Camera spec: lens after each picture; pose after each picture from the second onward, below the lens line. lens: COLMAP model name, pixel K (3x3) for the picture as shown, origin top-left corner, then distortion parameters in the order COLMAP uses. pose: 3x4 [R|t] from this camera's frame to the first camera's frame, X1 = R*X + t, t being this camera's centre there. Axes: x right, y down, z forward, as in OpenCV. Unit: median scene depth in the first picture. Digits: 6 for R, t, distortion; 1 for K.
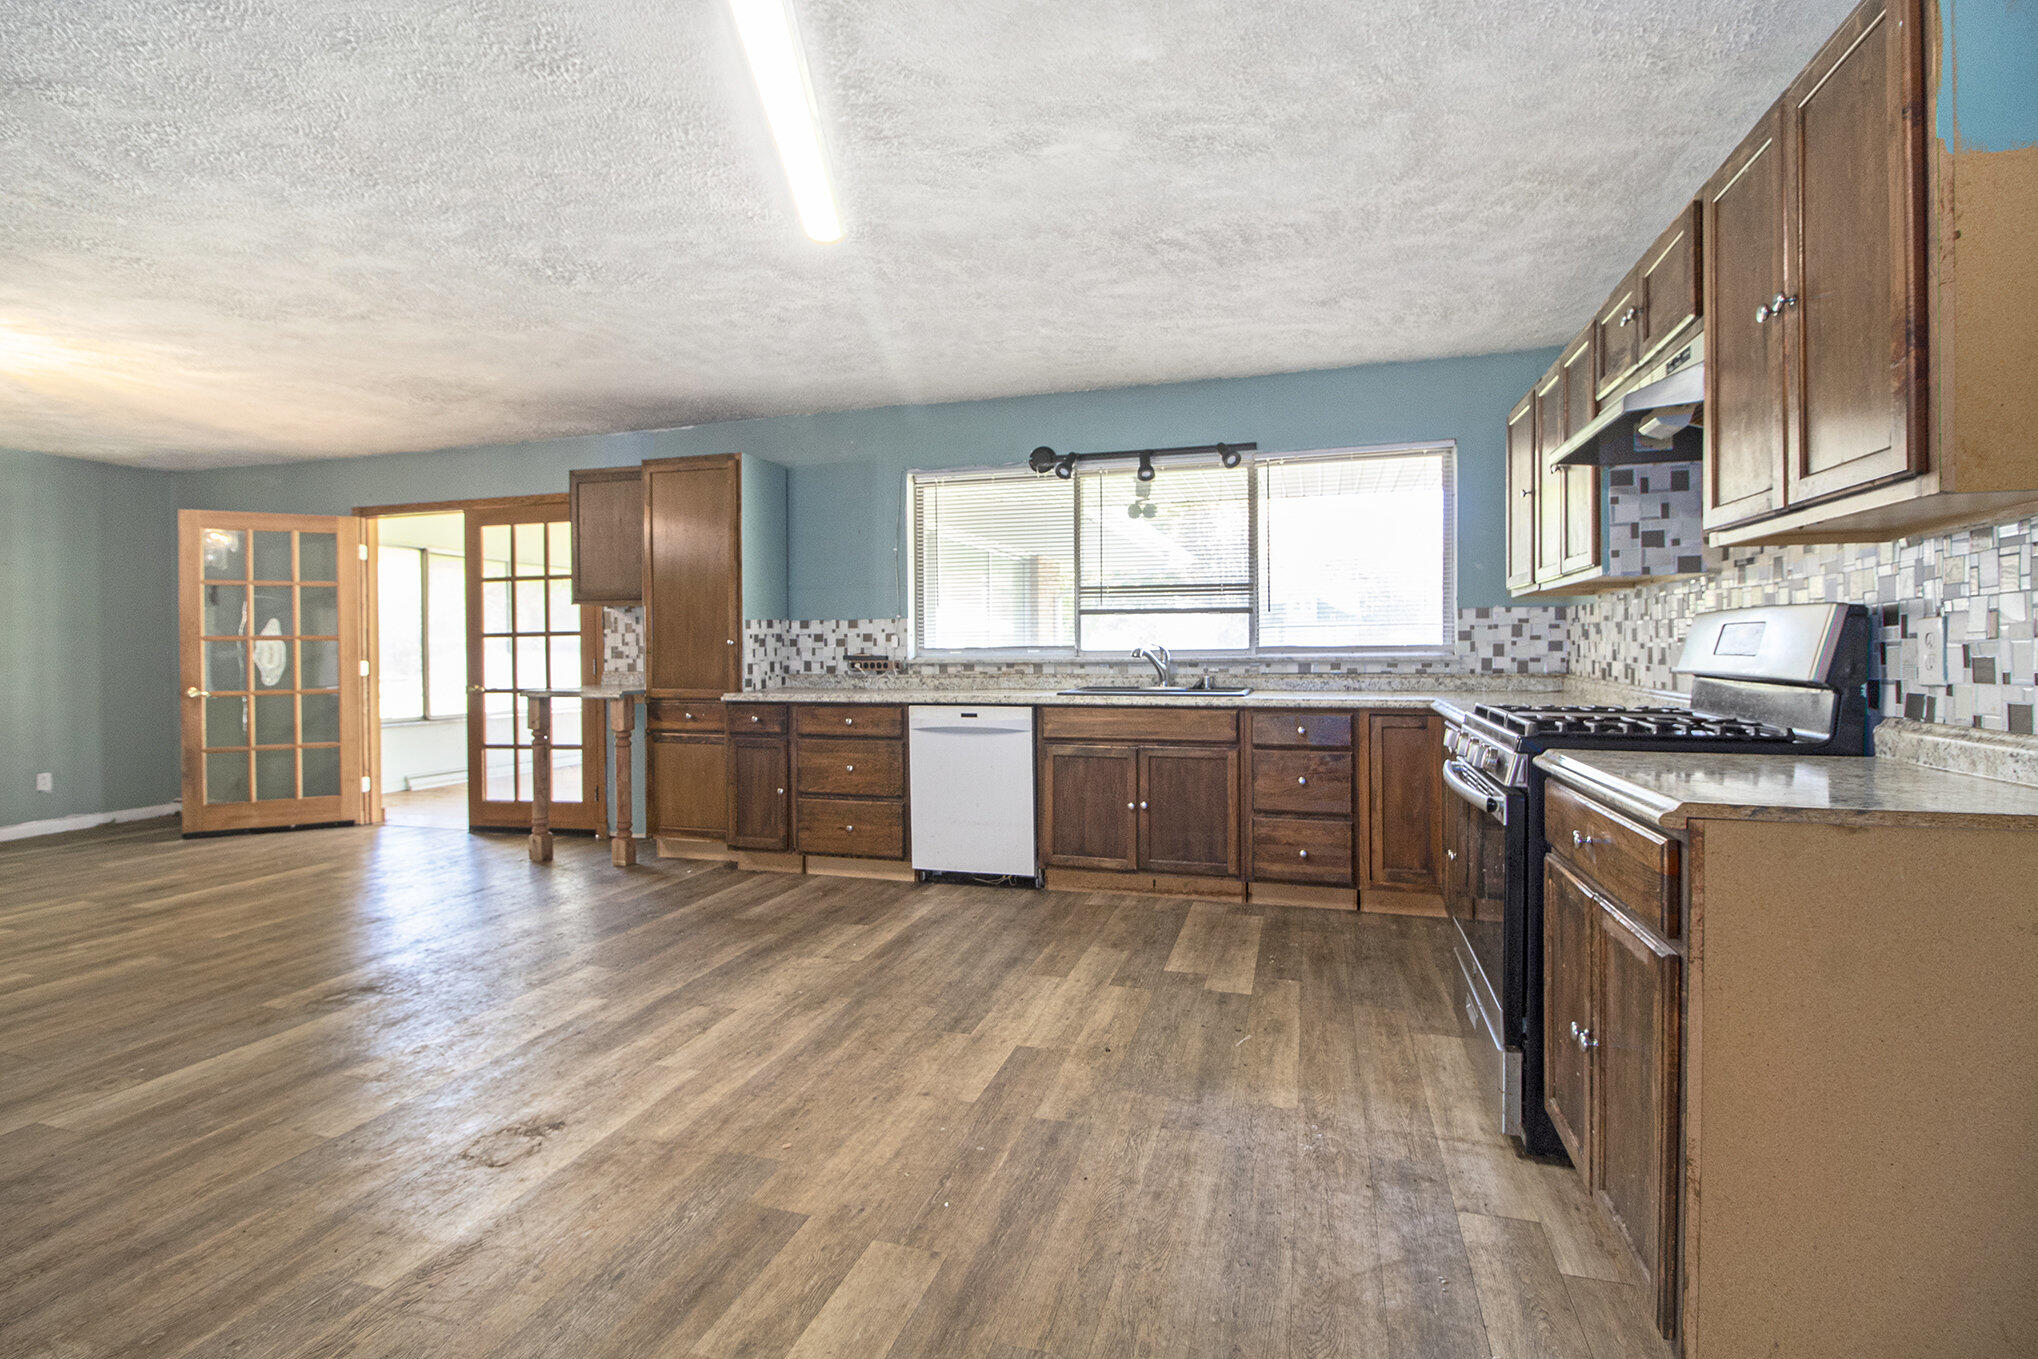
lens RADIAL K [[947.5, 0, 1031.8], [0, 947.5, 660.2], [0, 0, 1]] dist [-0.001598, -0.011971]
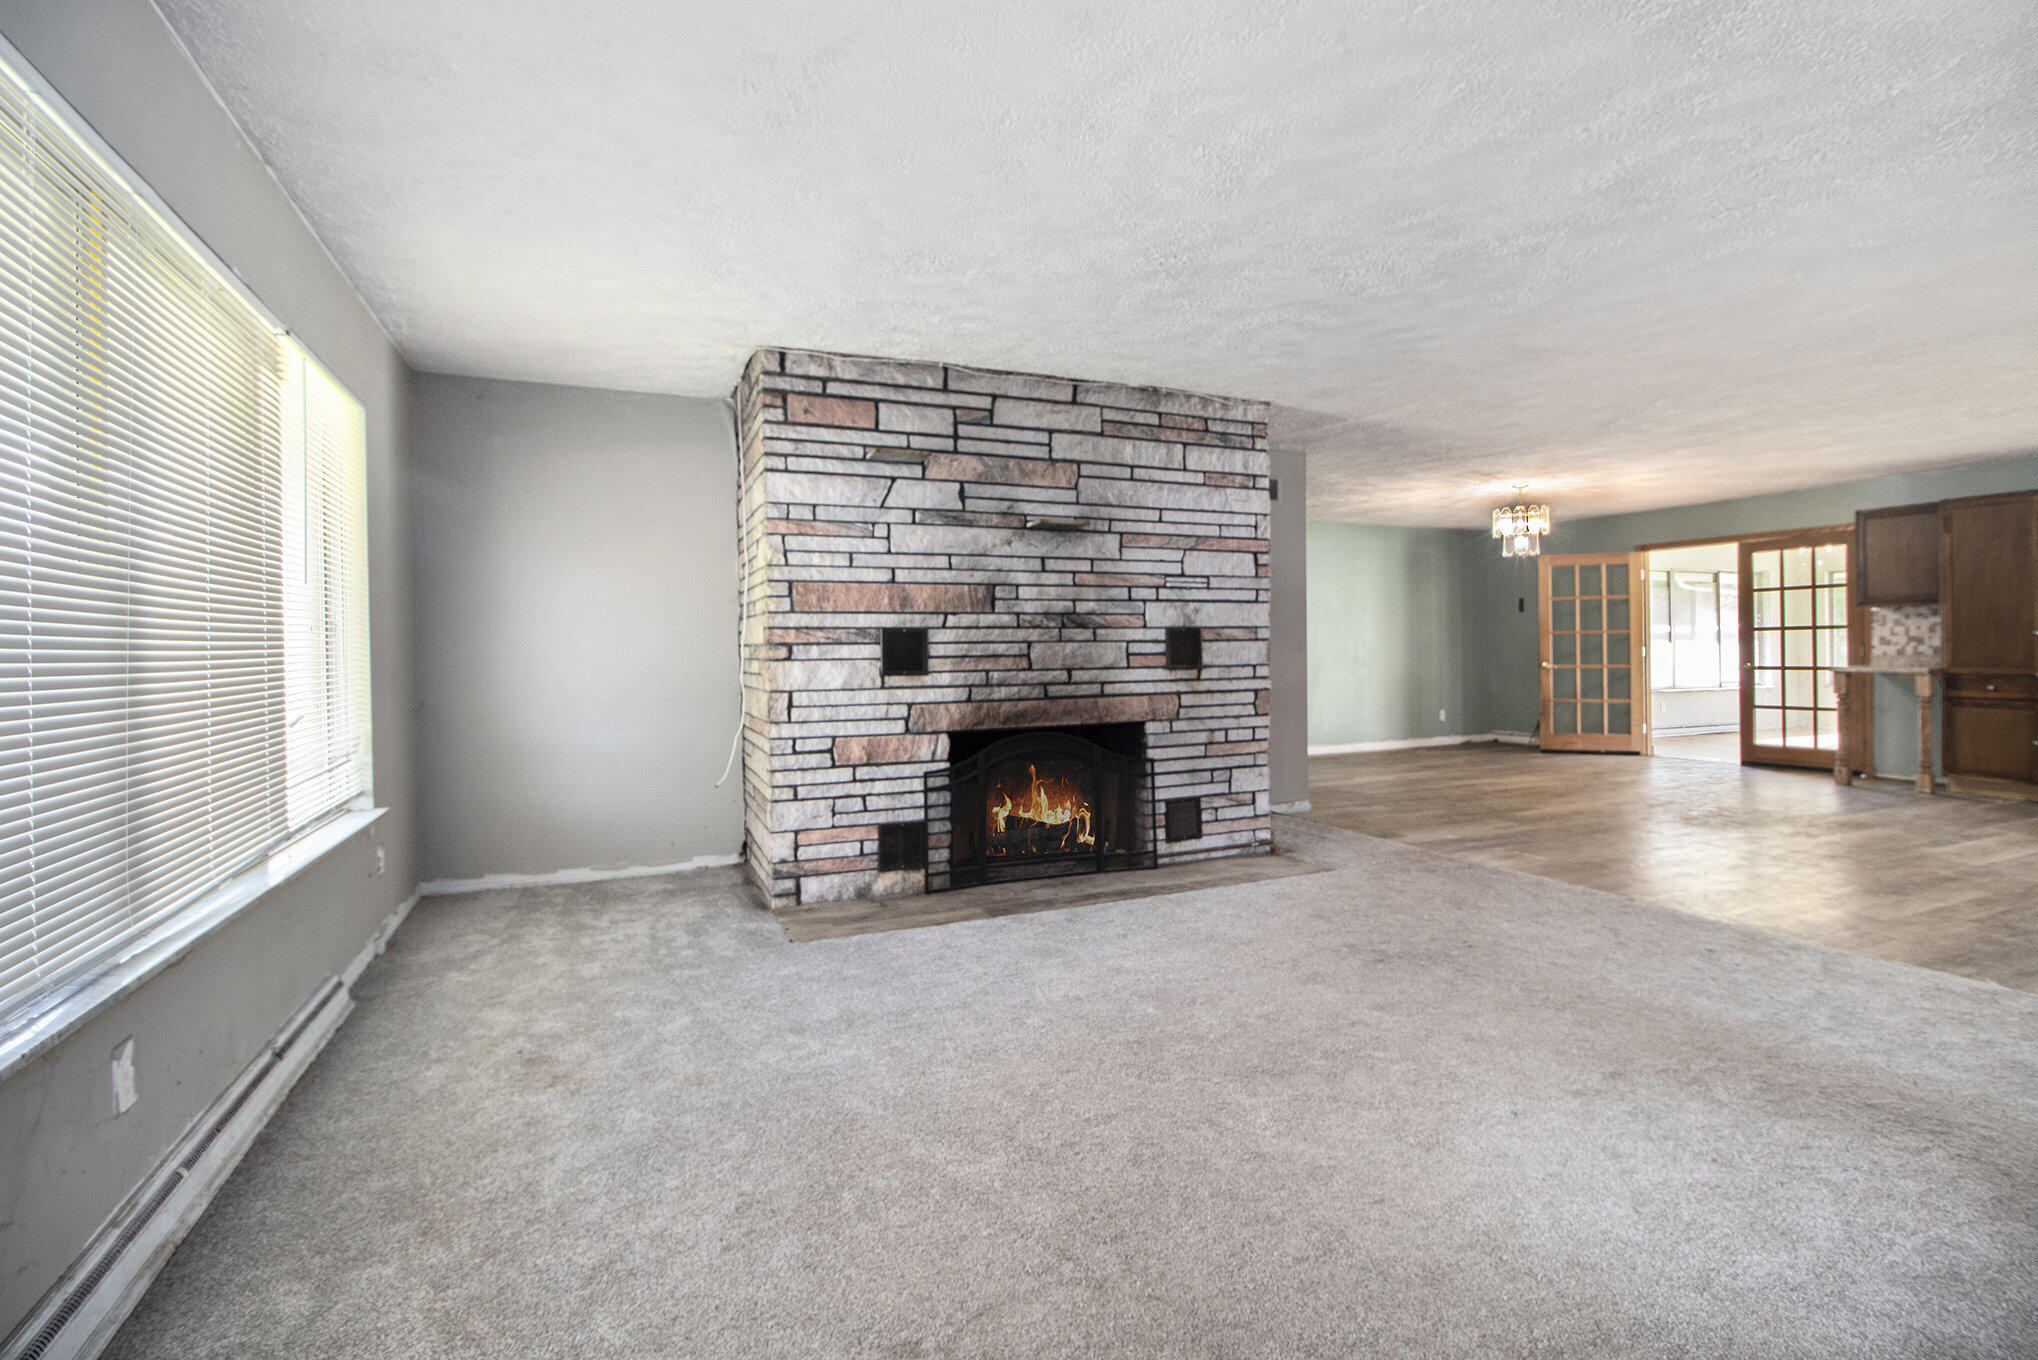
lens RADIAL K [[947.5, 0, 1038.6], [0, 947.5, 666.7], [0, 0, 1]] dist [-0.001598, -0.011971]
pose [[0.644326, 0.014667, -0.764611, -0.224157], [-0.001670, 0.999841, 0.017772, 0.009416], [0.764749, -0.010174, 0.644247, -0.912373]]
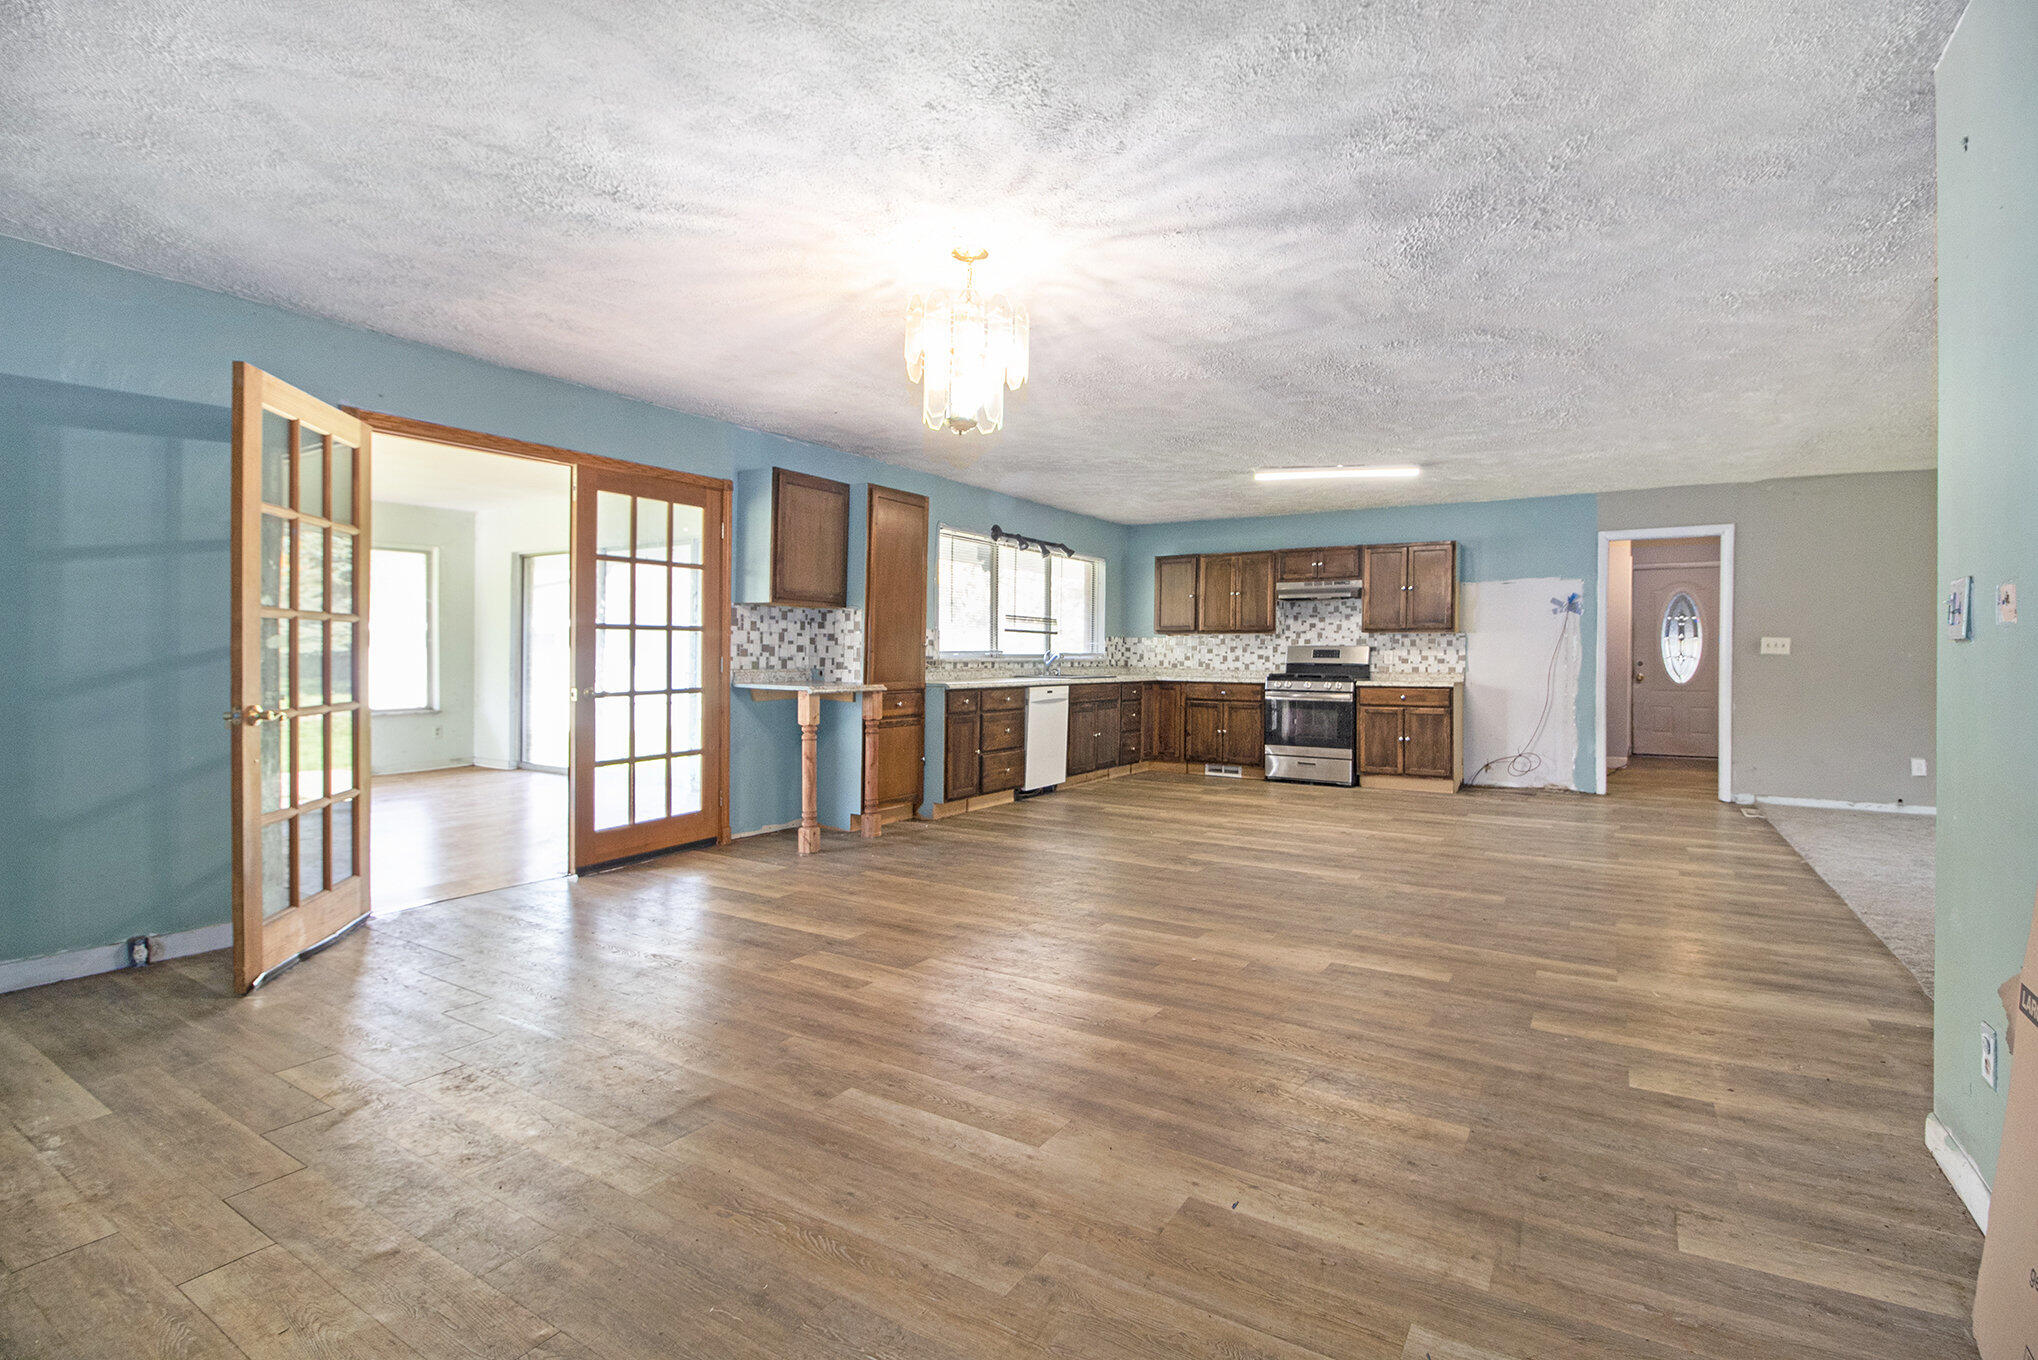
lens RADIAL K [[947.5, 0, 1022.5], [0, 947.5, 661.4], [0, 0, 1]] dist [-0.001598, -0.011971]
pose [[0.277923, 0.002770, 0.960599, -1.521568], [0.000892, 0.999995, -0.003141, 0.008261], [-0.960603, 0.001730, 0.277919, 0.518905]]
